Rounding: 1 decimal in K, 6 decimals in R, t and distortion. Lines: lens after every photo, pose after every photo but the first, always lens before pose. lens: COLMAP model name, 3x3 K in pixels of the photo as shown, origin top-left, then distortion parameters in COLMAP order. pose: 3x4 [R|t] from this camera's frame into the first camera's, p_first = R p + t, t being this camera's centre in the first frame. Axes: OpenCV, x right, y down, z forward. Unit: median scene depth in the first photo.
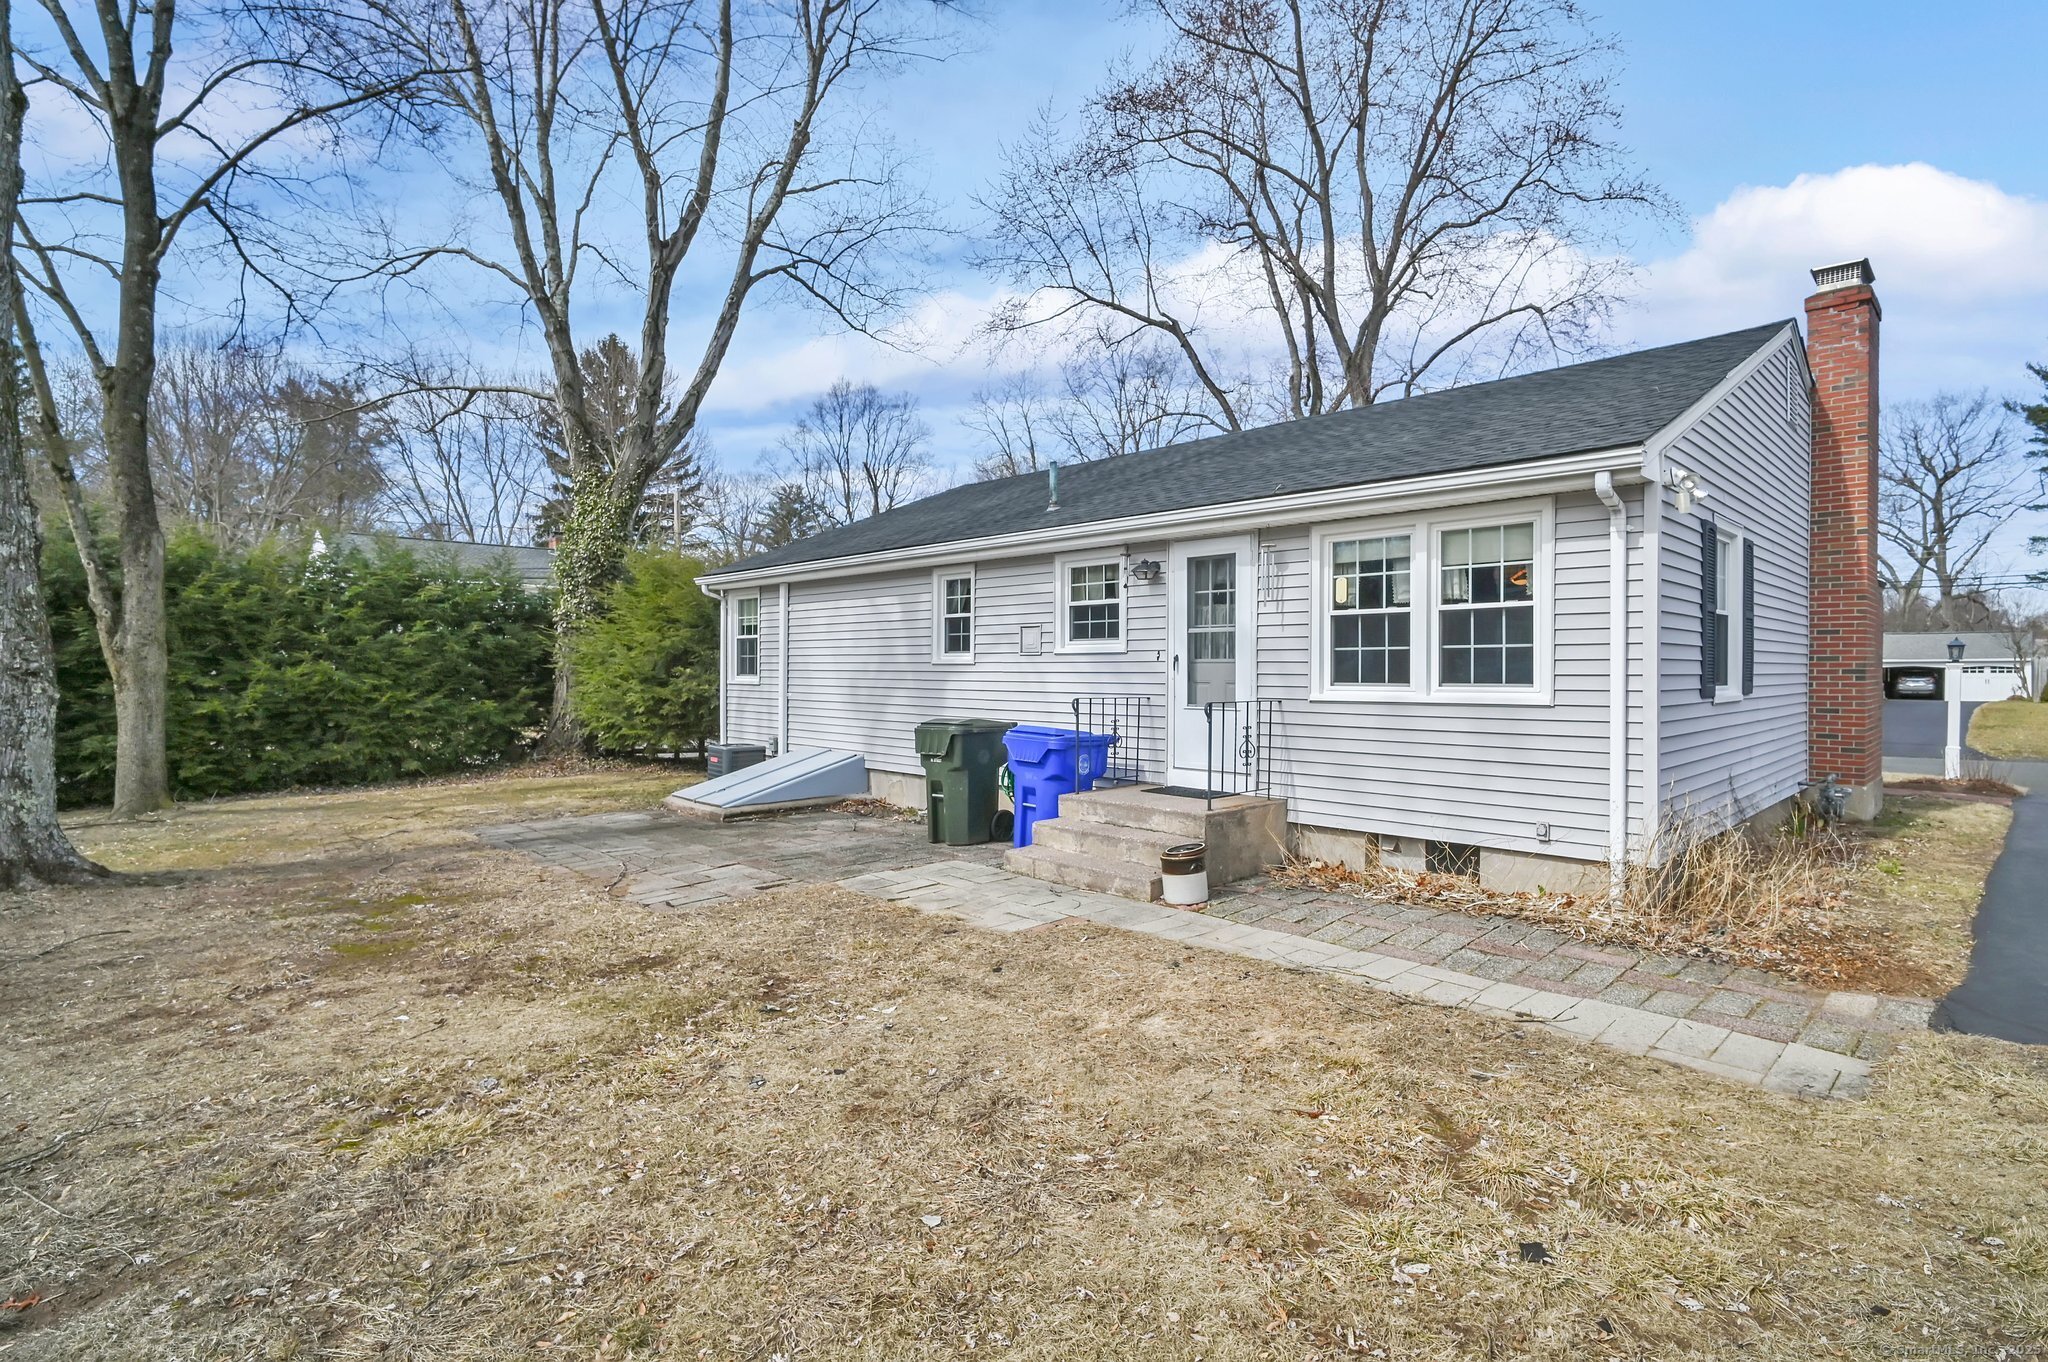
lens RADIAL K [[966.1, 0, 992.9], [0, 966.1, 684.8], [0, 0, 1]] dist [0.021708, -0.000046]
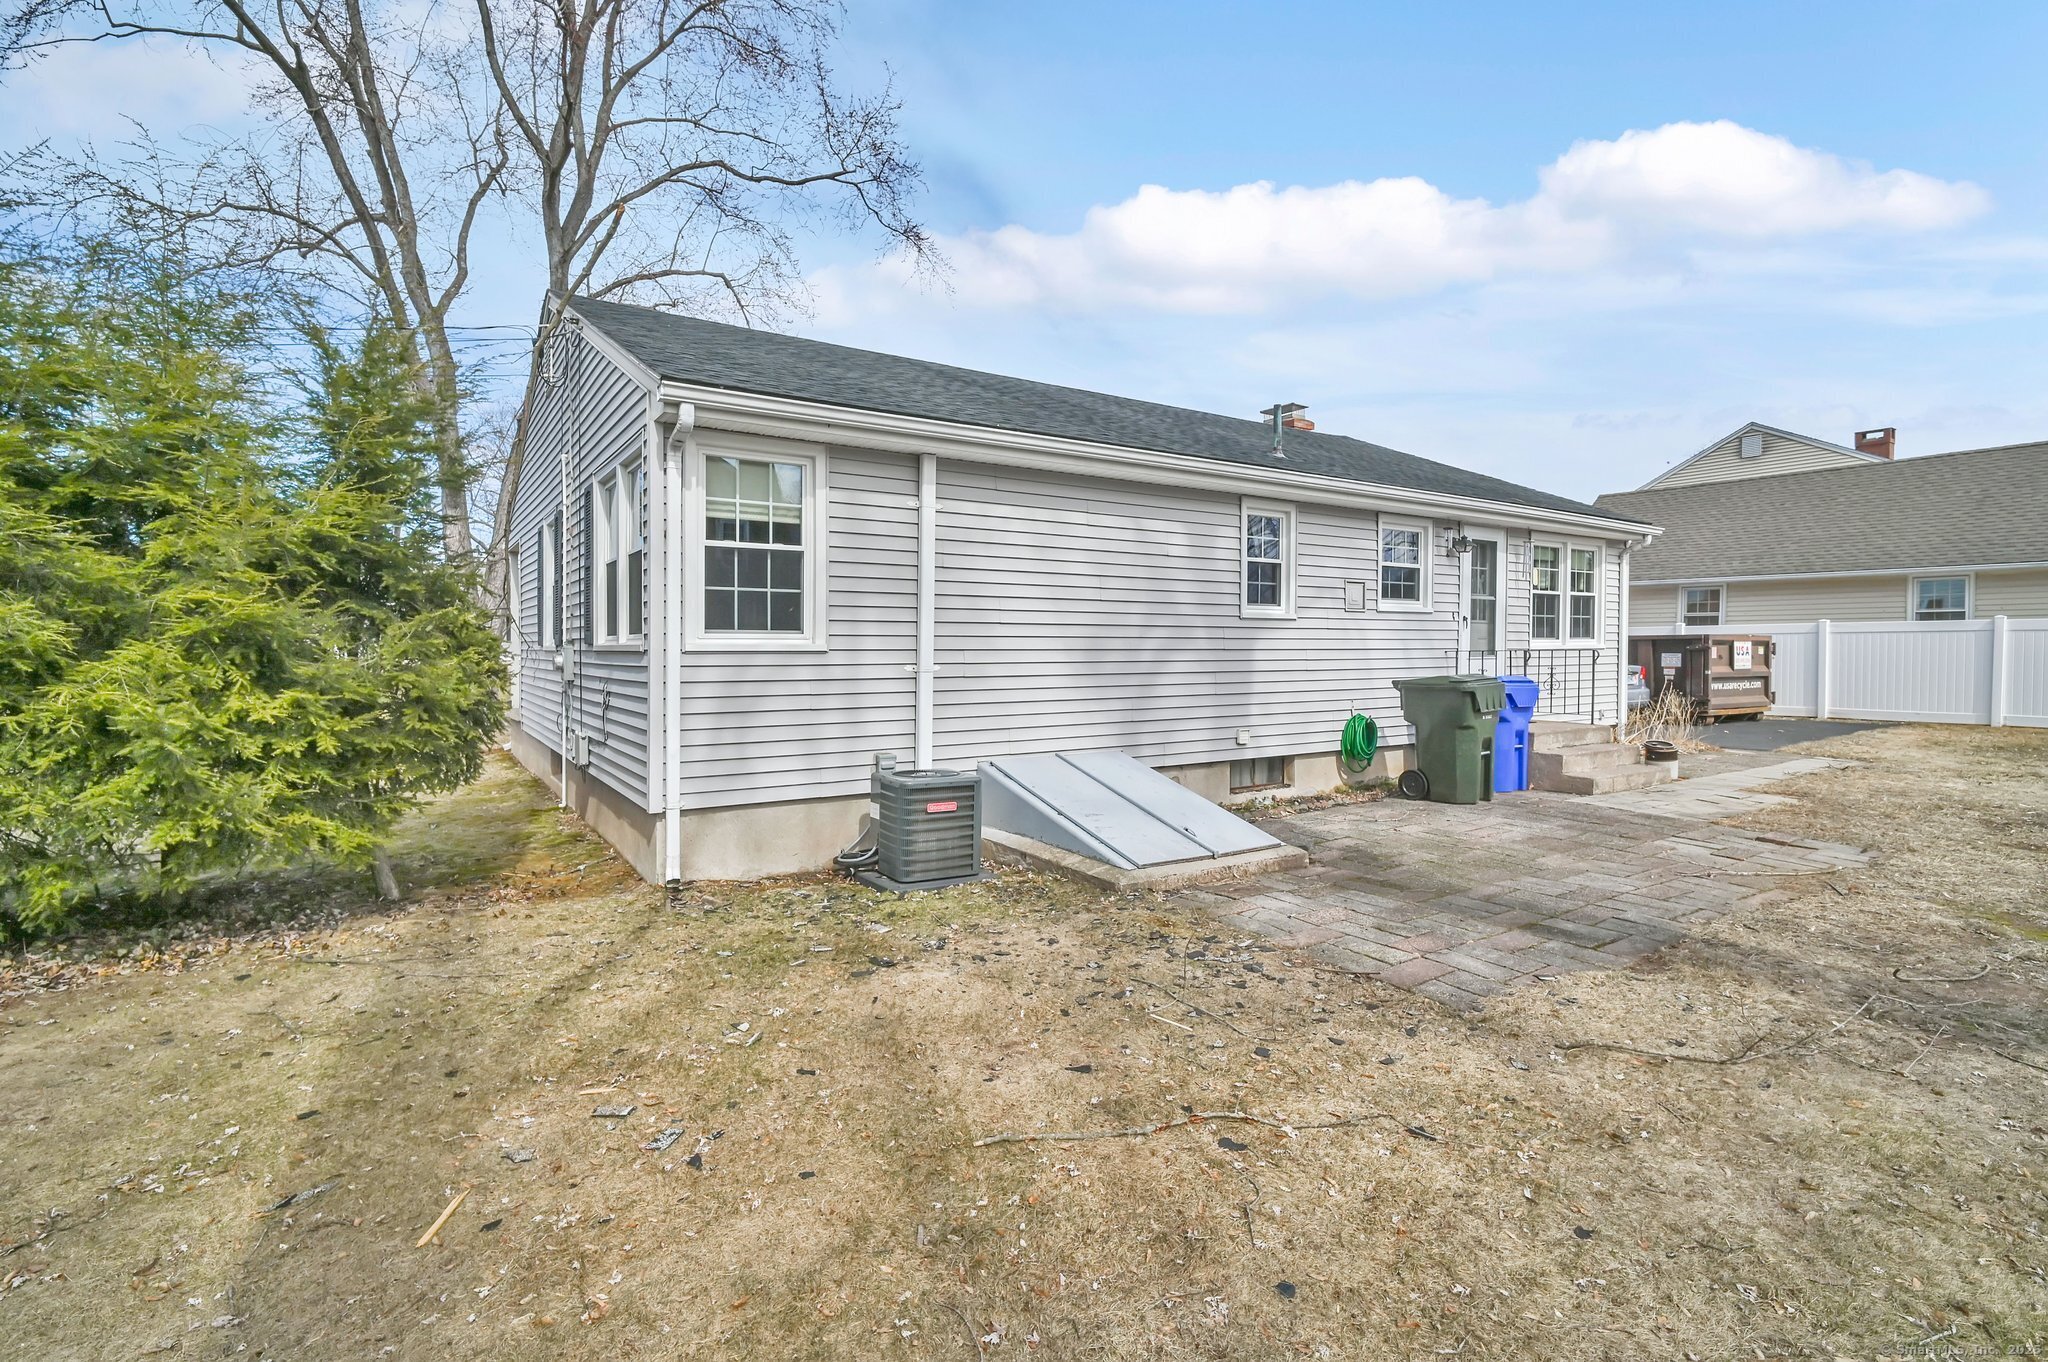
lens RADIAL K [[960.1, 0, 1026.6], [0, 960.1, 638.2], [0, 0, 1]] dist [-0.011676, -0.000399]
pose [[0.172397, -0.018066, 0.984862, -0.875672], [0.002094, 0.999836, 0.017974, -0.020373], [-0.985025, -0.001036, 0.172406, 1.056621]]
